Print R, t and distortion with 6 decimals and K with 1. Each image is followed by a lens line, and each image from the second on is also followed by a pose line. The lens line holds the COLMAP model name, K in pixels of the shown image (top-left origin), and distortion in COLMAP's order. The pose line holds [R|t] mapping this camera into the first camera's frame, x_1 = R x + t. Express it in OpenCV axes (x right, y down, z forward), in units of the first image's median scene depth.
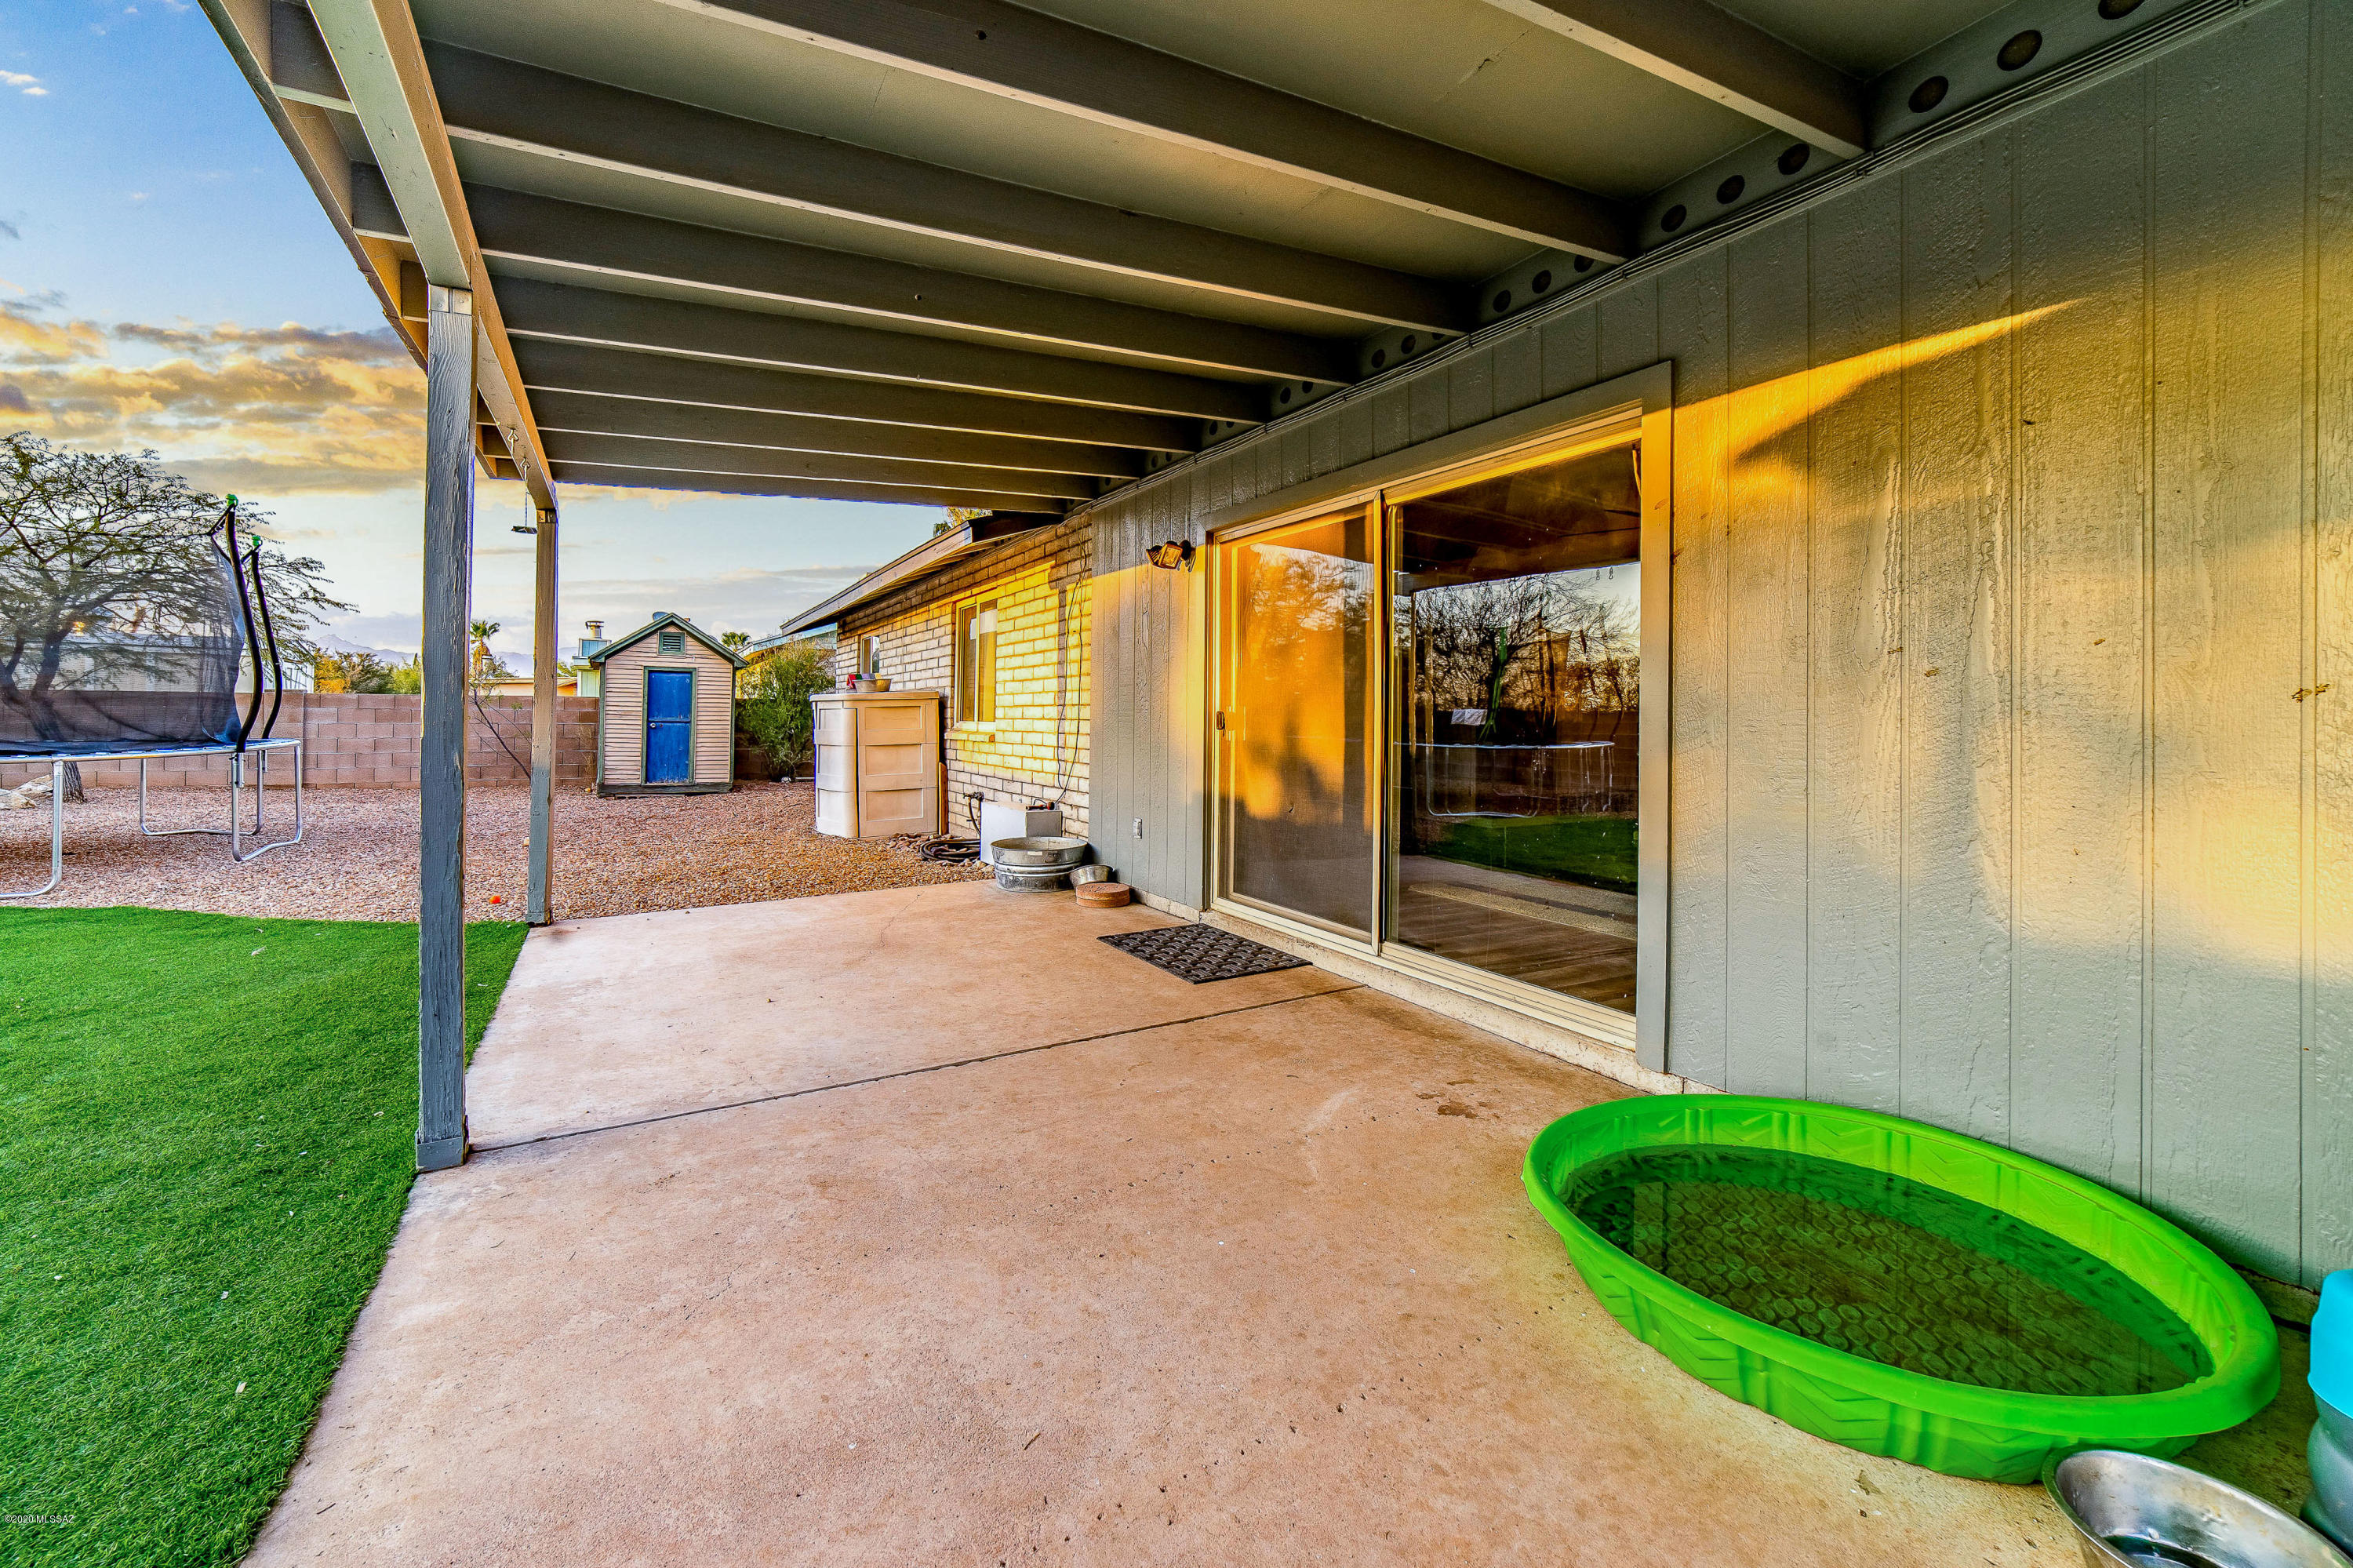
lens RADIAL K [[950.7, 0, 1131.8], [0, 950.7, 705.7], [0, 0, 1]] dist [-0.014917, 0.004810]
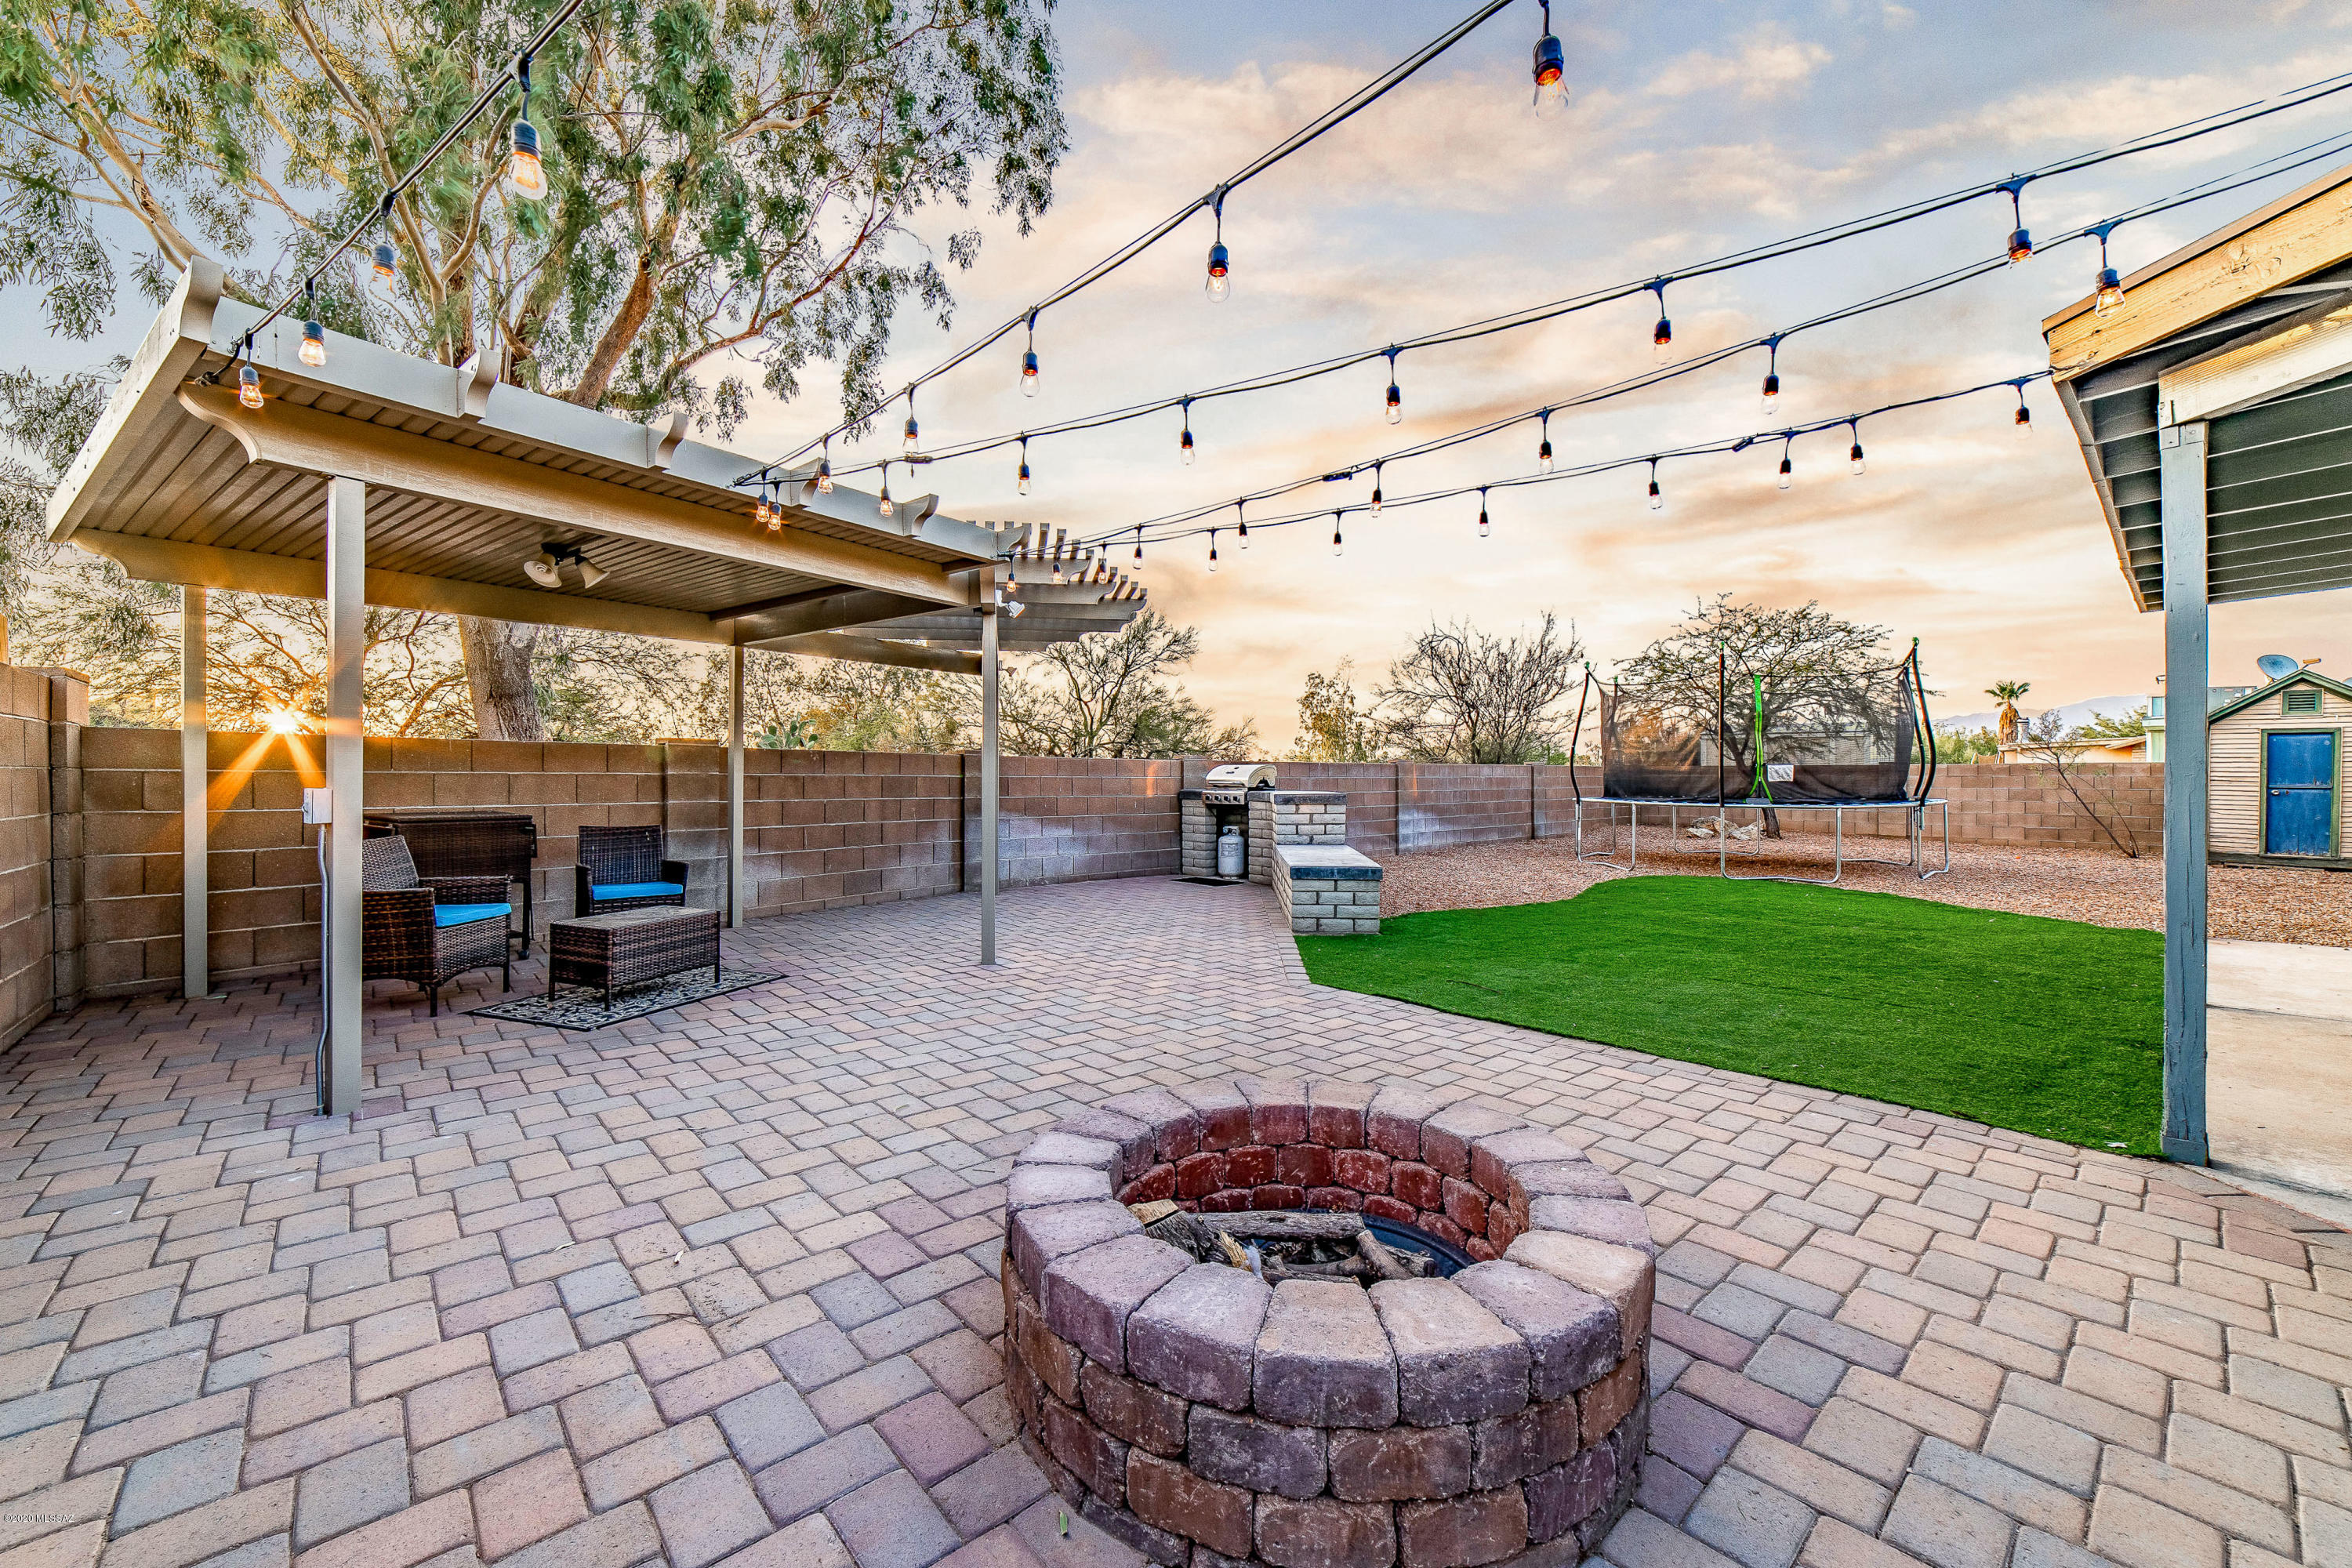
lens RADIAL K [[950.2, 0, 1196.1], [0, 950.2, 771.9], [0, 0, 1]] dist [-0.014917, 0.004810]
pose [[0.257539, -0.014584, -0.966158, 0.595090], [0.014766, 0.999829, -0.011156, -0.020135], [0.966155, -0.011393, 0.257711, -1.375808]]
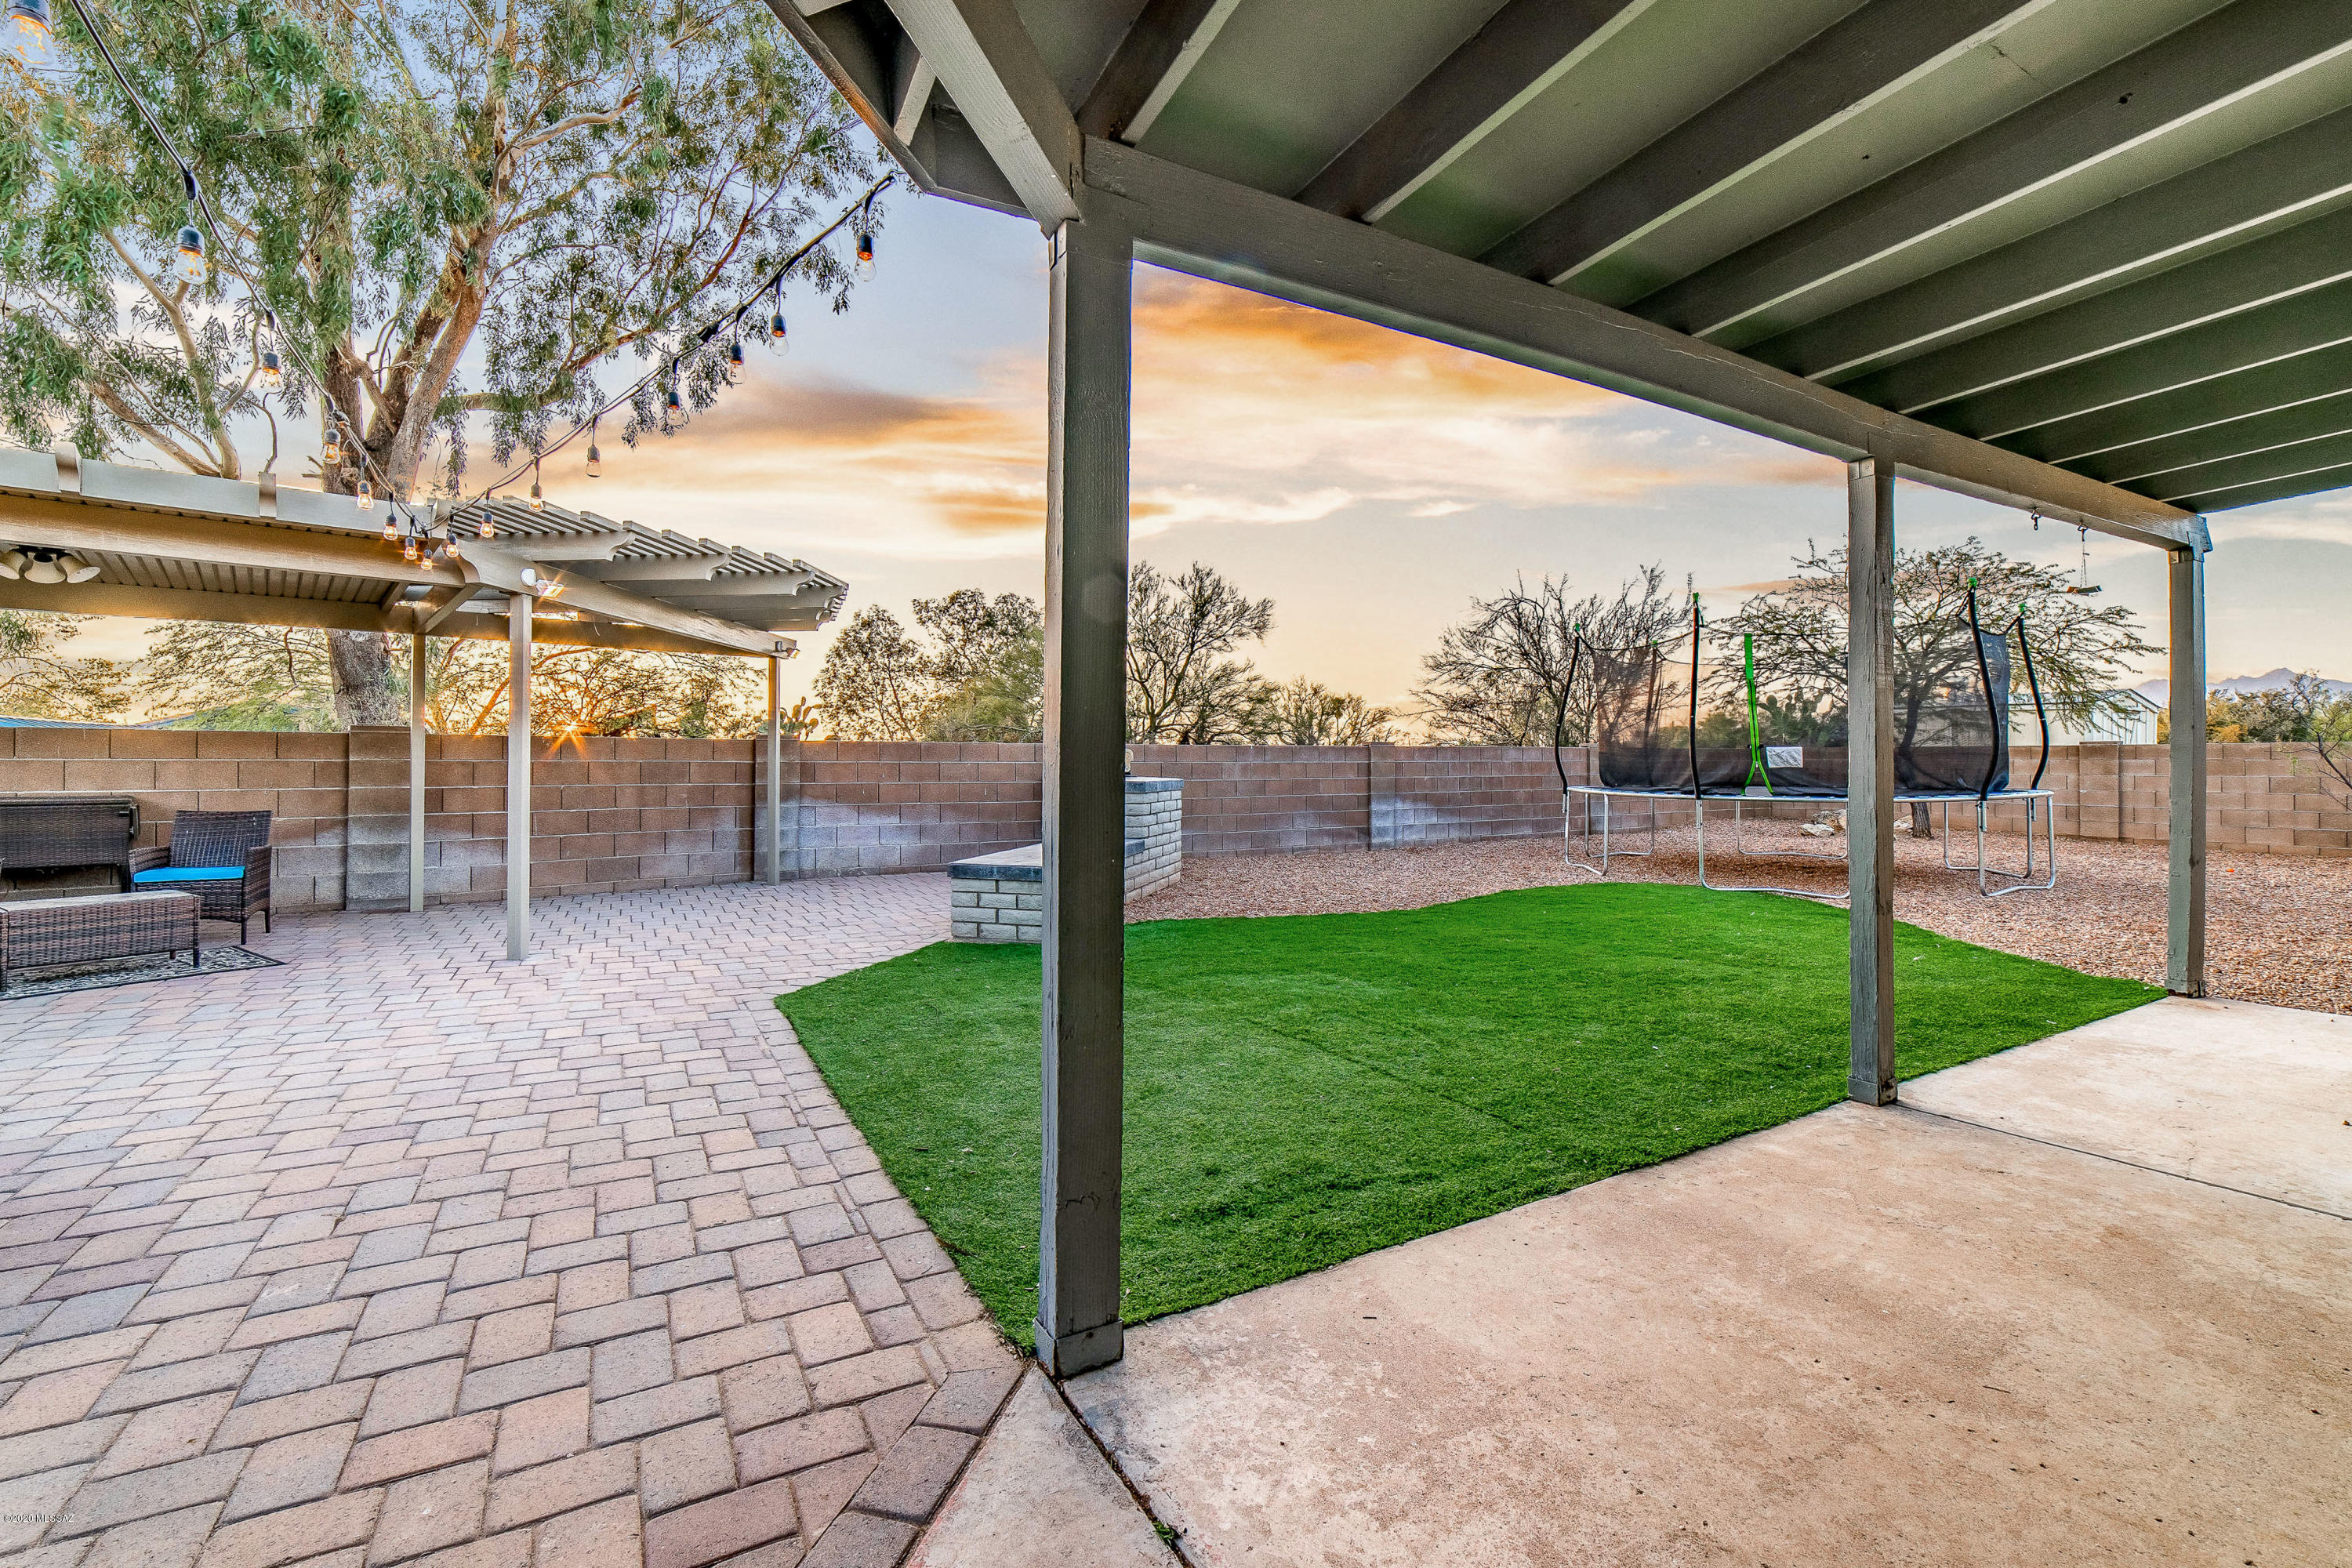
lens RADIAL K [[990.9, 0, 1174.7], [0, 990.9, 767.3], [0, 0, 1]] dist [-0.006166, 0.000352]
pose [[0.020764, -0.002184, -0.999782, 0.575921], [0.014521, 0.999893, -0.001883, -0.009175], [0.999679, -0.014479, 0.020793, -0.026192]]
